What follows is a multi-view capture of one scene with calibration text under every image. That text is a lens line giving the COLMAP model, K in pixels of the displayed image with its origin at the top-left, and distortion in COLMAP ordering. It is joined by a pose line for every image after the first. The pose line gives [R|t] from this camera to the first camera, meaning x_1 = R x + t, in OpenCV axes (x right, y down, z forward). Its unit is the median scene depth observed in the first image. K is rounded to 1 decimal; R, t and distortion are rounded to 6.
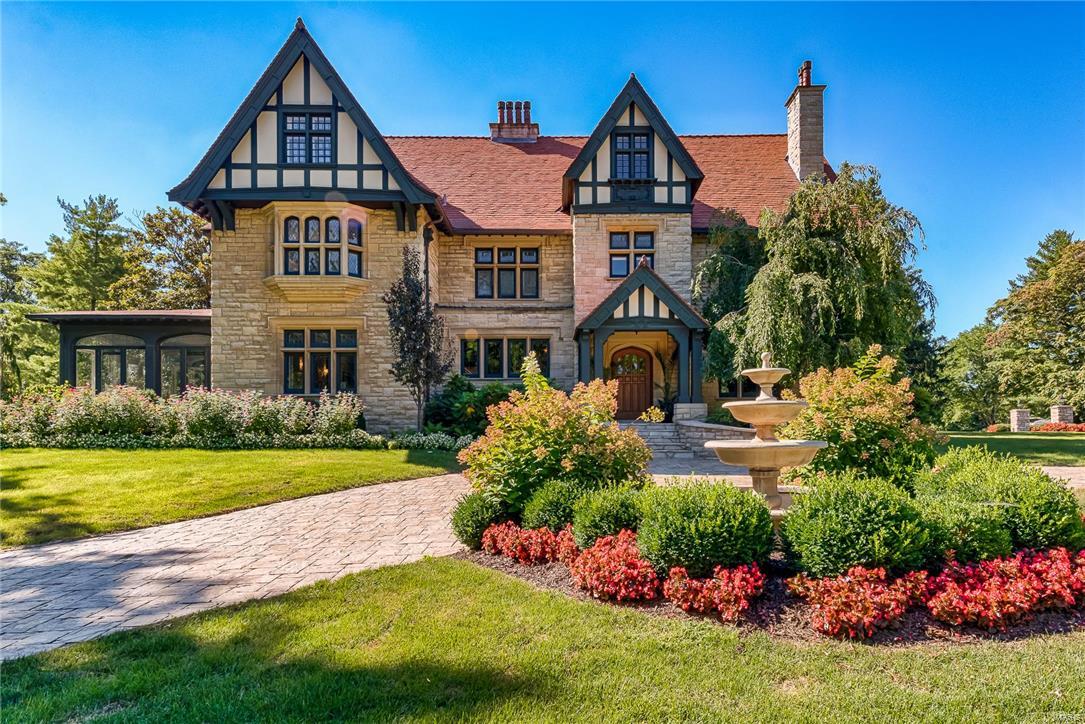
lens RADIAL K [[581.6, 0, 555.9], [0, 581.6, 429.1], [0, 0, 1]] dist [0.017805, -0.002100]
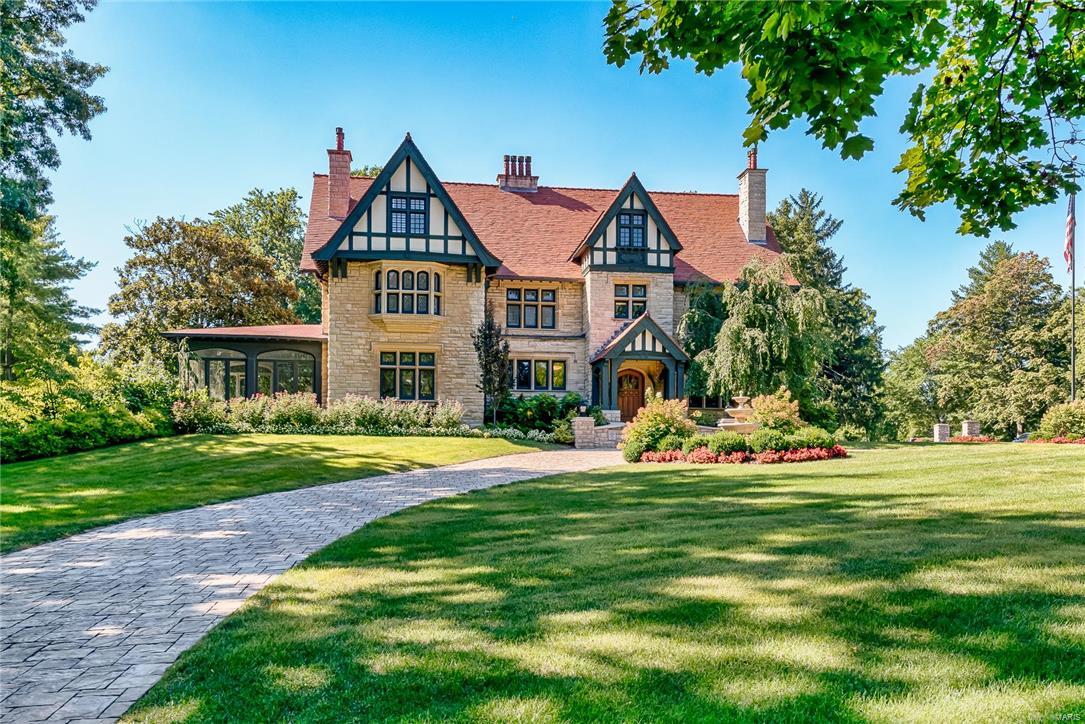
lens RADIAL K [[766.2, 0, 507.3], [0, 766.2, 449.5], [0, 0, 1]] dist [0.005369, -0.009713]
pose [[0.994557, 0.011739, 0.103533, -0.344595], [-0.012182, 0.999919, 0.003645, 0.044754], [-0.103481, -0.004886, 0.994619, -0.770718]]
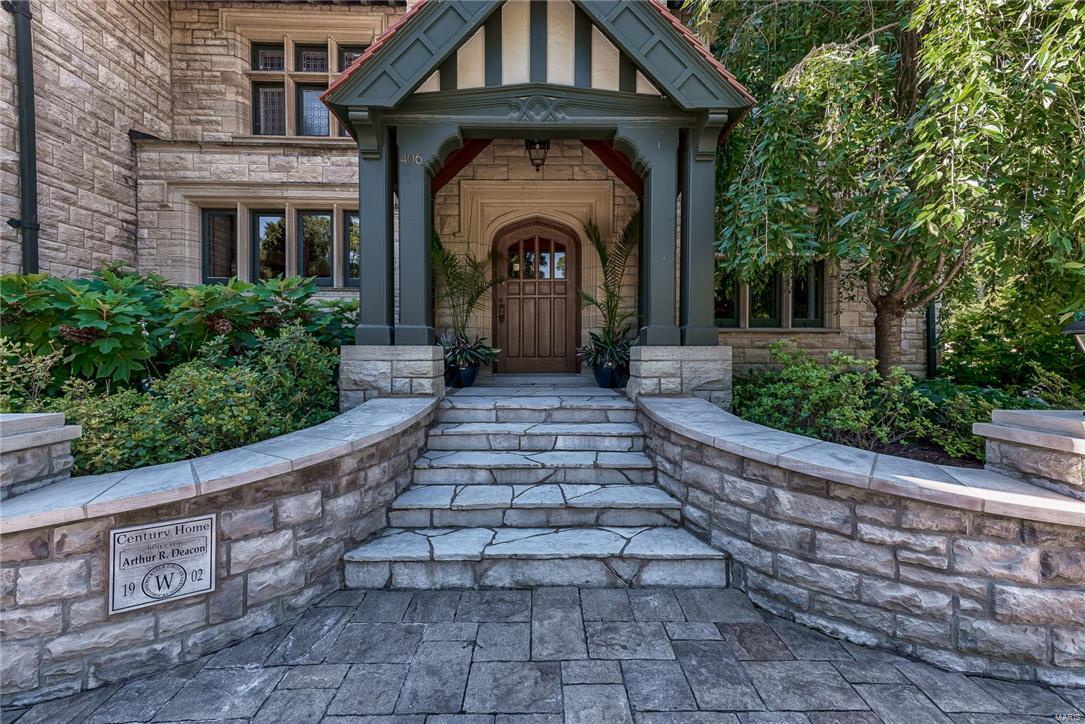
lens RADIAL K [[415.0, 0, 539.6], [0, 415.0, 359.5], [0, 0, 1]] dist [0.003710, 0.000242]
pose [[0.999695, 0.002882, 0.024526, 0.127447], [-0.003551, 0.999622, 0.027262, -0.038020], [-0.024438, -0.027341, 0.999327, 0.677950]]
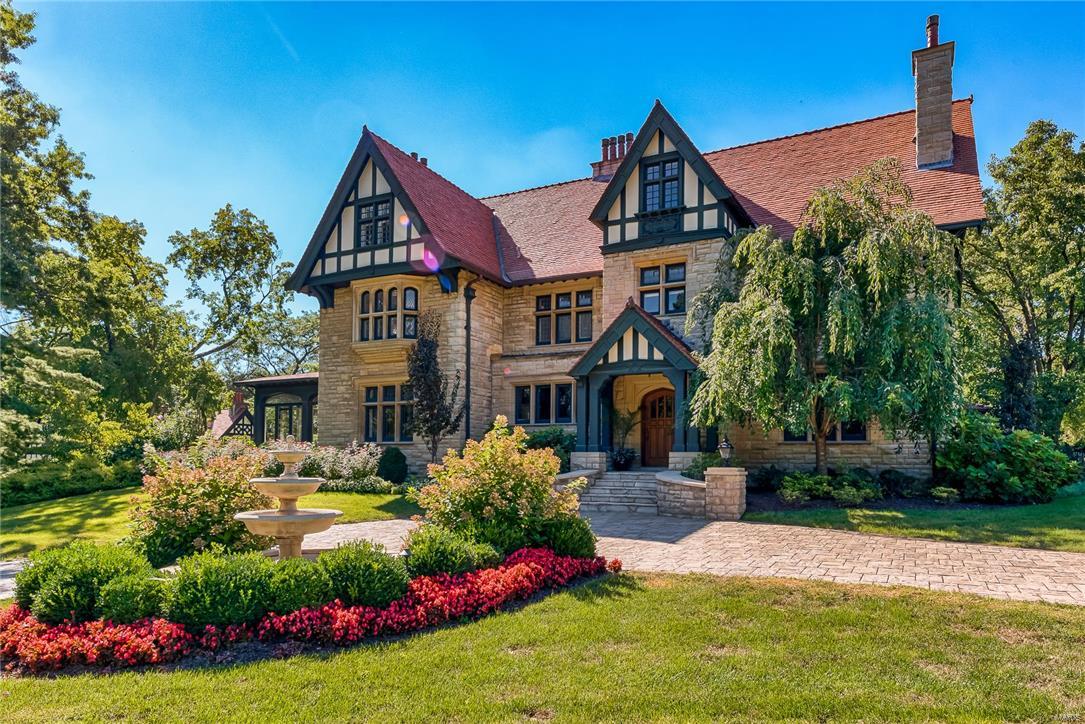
lens RADIAL K [[630.9, 0, 581.4], [0, 630.9, 447.6], [0, 0, 1]] dist [0.014911, -0.001501]
pose [[0.907283, -0.001073, -0.420520, 0.445881], [-0.007075, 0.999816, -0.017817, -0.028666], [0.420462, 0.019140, 0.907108, 0.034606]]
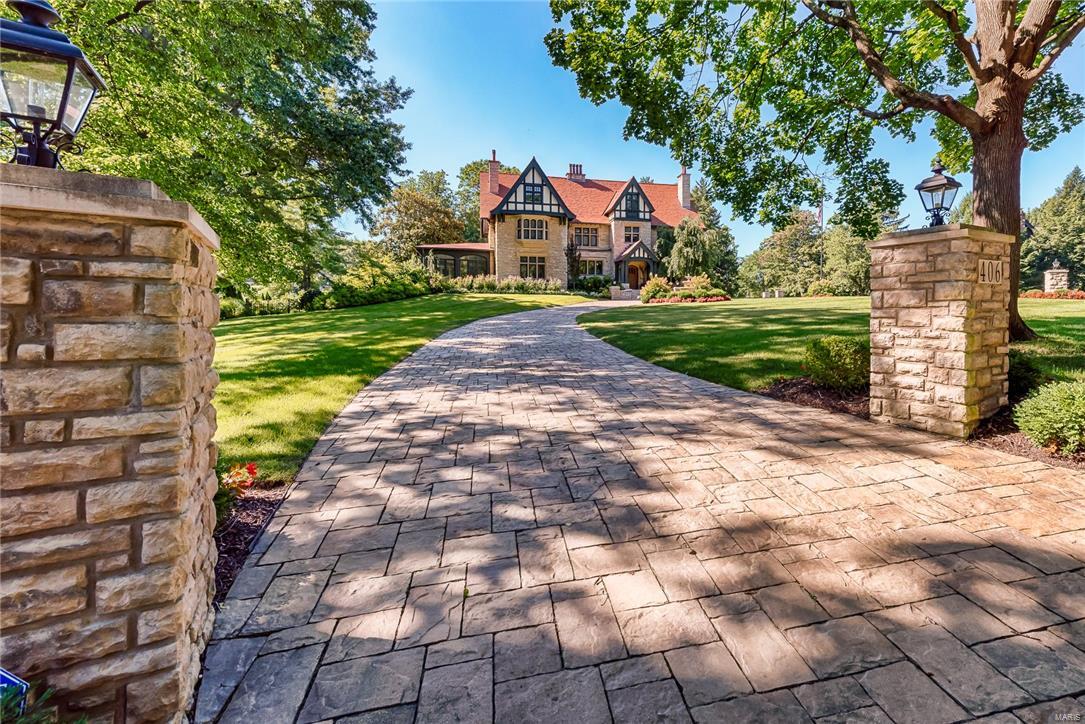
lens RADIAL K [[415.0, 0, 575.4], [0, 415.0, 316.1], [0, 0, 1]] dist [0.003710, 0.000242]
pose [[0.982038, 0.005539, 0.188604, -0.567520], [-0.009400, 0.999764, 0.019582, 0.084301], [-0.188451, -0.021003, 0.981858, -1.078377]]
